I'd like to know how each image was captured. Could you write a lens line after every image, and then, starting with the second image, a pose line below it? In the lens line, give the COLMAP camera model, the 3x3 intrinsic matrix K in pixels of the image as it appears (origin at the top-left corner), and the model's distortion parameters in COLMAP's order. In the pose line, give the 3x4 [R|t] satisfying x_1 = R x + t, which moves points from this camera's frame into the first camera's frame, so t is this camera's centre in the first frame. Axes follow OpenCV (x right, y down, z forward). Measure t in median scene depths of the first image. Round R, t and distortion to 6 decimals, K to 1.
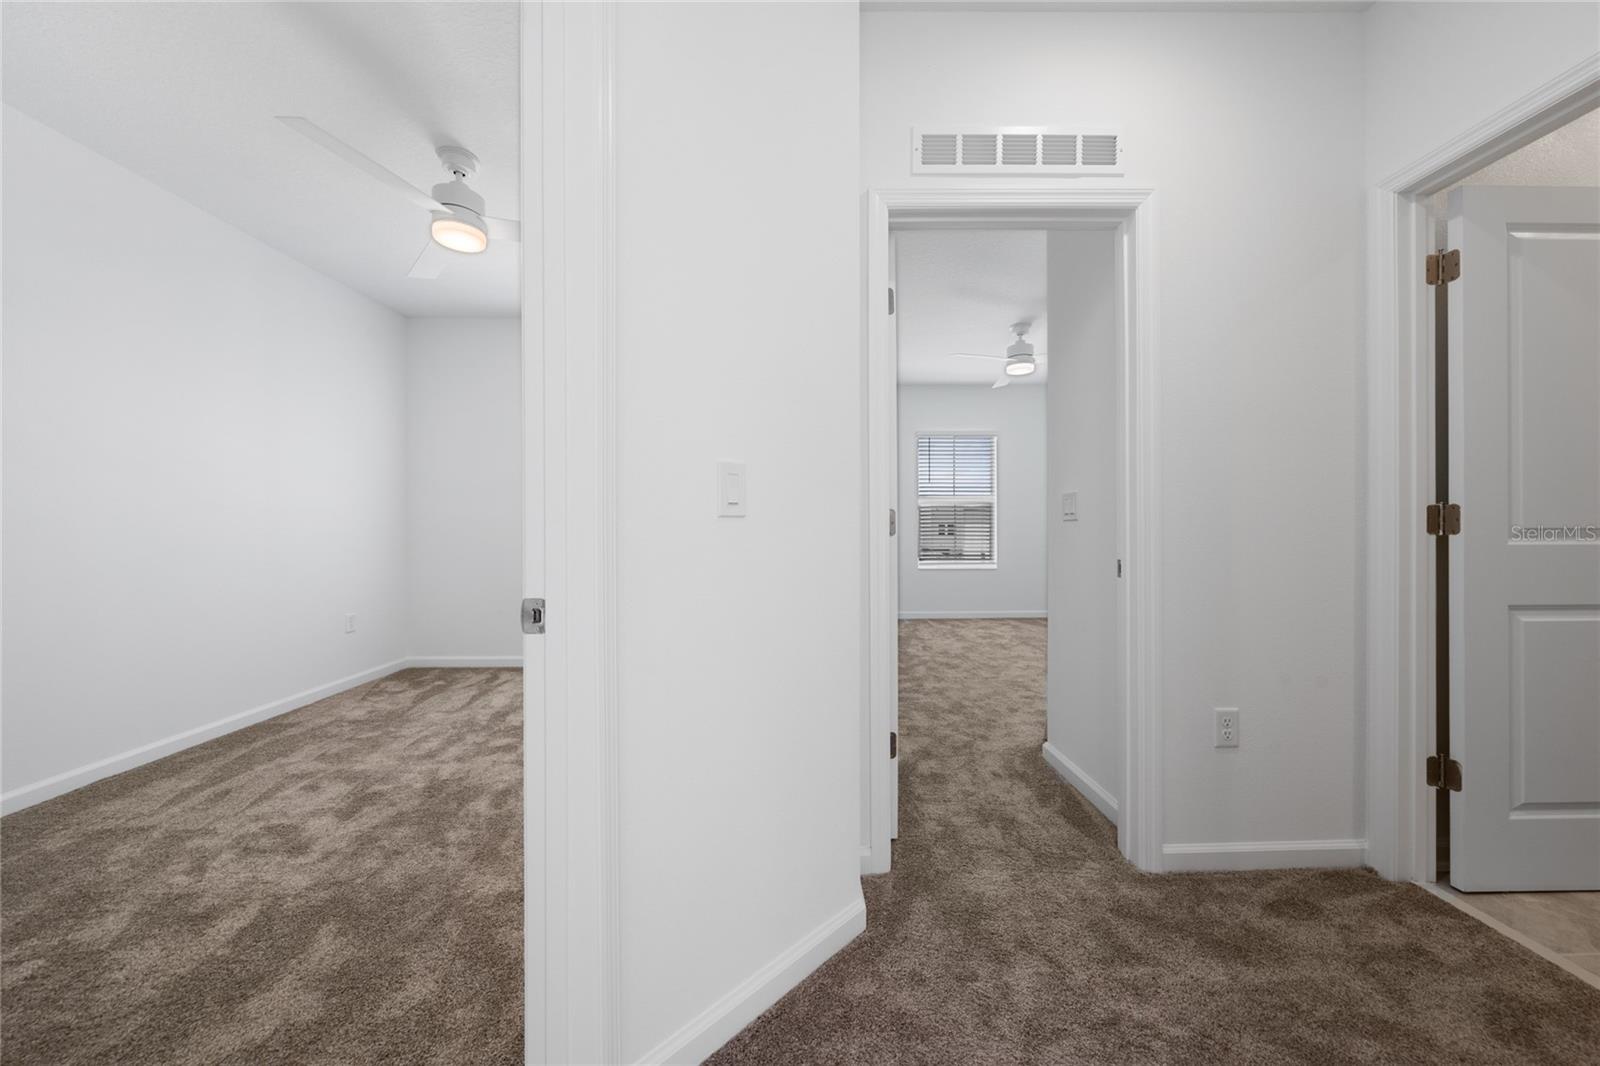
lens RADIAL K [[553.4, 0, 800.0], [0, 553.4, 533.0], [0, 0, 1]] dist [-0.000044, 0.000361]
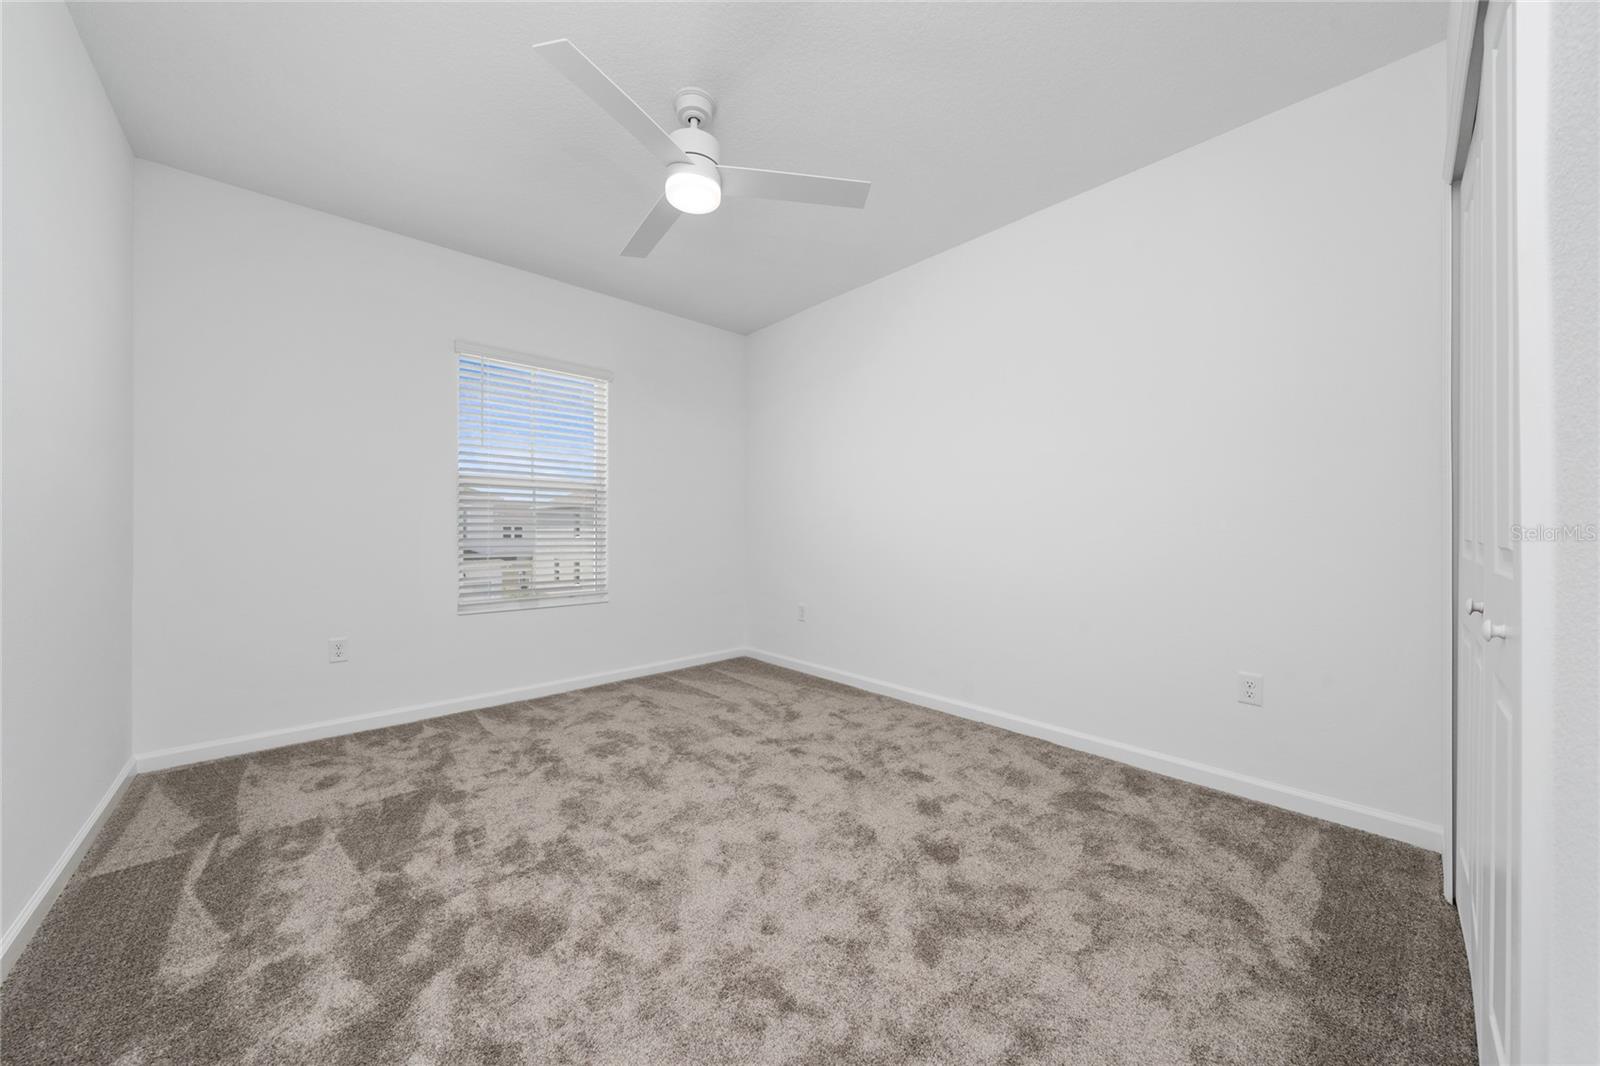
lens RADIAL K [[553.4, 0, 800.0], [0, 553.4, 533.0], [0, 0, 1]] dist [-0.000044, 0.000361]
pose [[0.740161, 0.004553, 0.672414, 0.292225], [-0.000216, 0.999979, -0.006534, -0.013886], [-0.672430, 0.004691, 0.740146, 1.157016]]
